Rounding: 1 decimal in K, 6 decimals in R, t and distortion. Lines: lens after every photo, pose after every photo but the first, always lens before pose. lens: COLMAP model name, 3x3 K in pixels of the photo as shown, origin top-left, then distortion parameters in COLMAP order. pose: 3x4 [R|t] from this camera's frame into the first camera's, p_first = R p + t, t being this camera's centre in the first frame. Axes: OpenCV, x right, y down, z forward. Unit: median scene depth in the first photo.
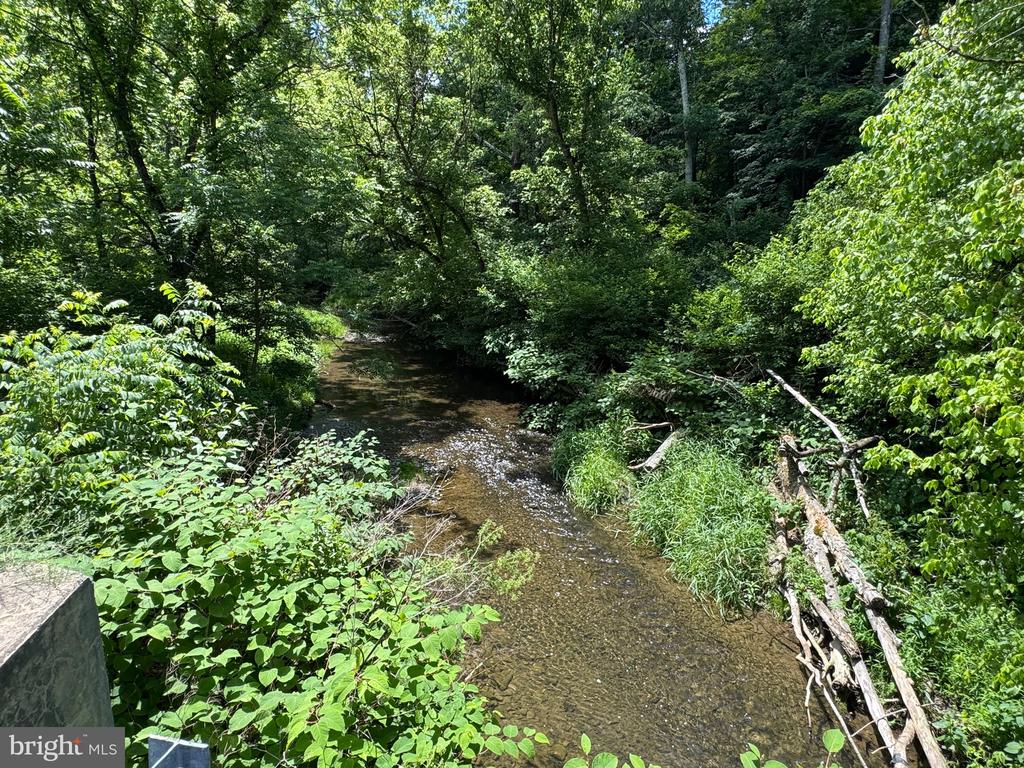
lens RADIAL K [[598.1, 0, 512.0], [0, 598.1, 384.0], [0, 0, 1]] dist [-0.001728, 0.000721]
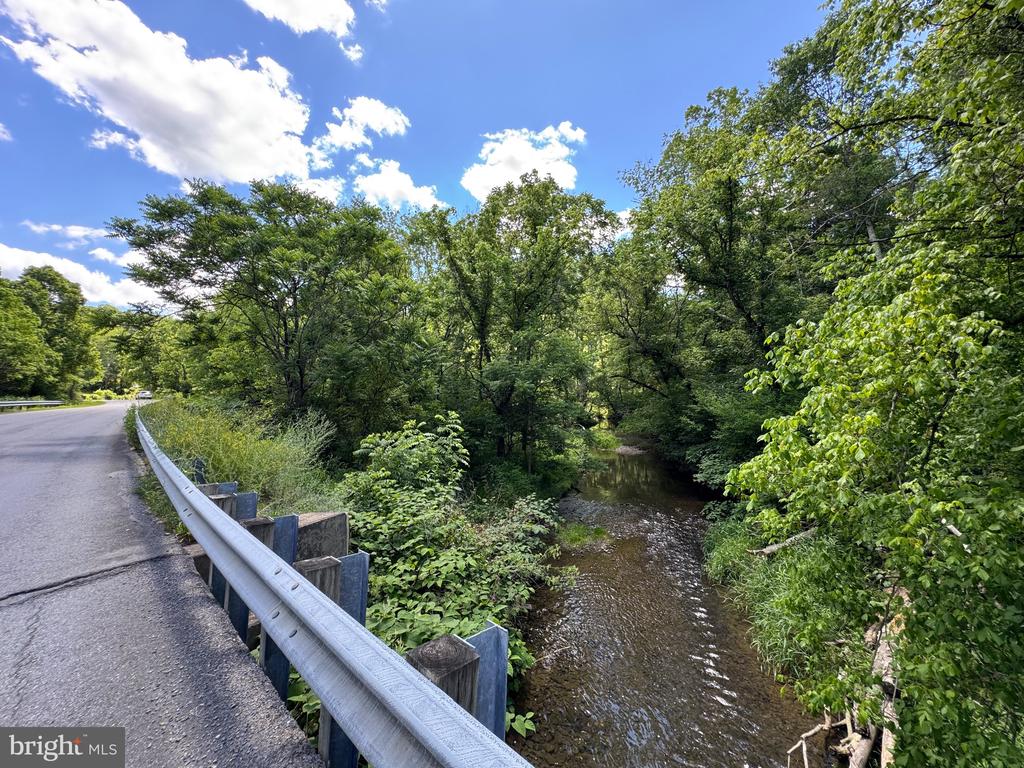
lens RADIAL K [[414.9, 0, 512.0], [0, 414.9, 384.0], [0, 0, 1]] dist [0.000518, 0.000013]
pose [[0.811983, -0.064488, -0.580107, 0.280445], [-0.079503, 0.972395, -0.219378, 0.023415], [0.578241, 0.224251, 0.784442, -0.054722]]
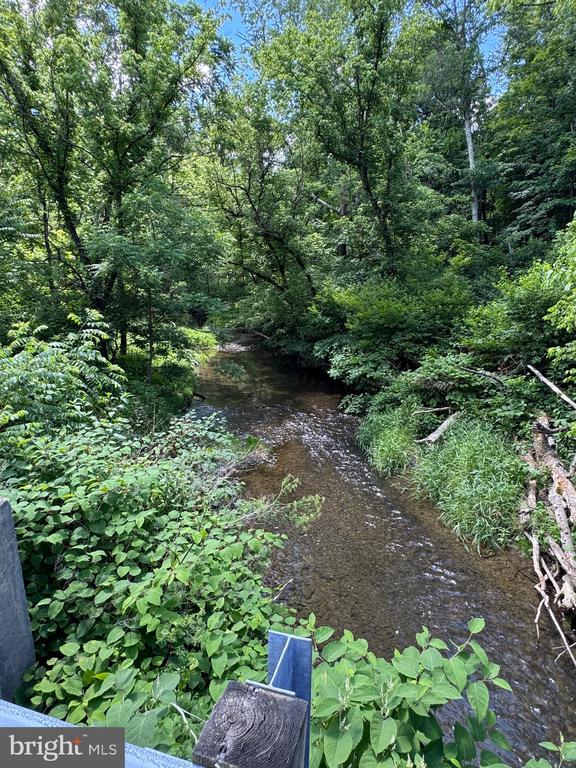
lens RADIAL K [[448.6, 0, 288.0], [0, 448.6, 384.0], [0, 0, 1]] dist [-0.001728, 0.000721]
pose [[0.990596, -0.010303, -0.136432, 0.045907], [0.011015, 0.999929, 0.004464, 0.004894], [0.136376, -0.005925, 0.990639, -0.016746]]
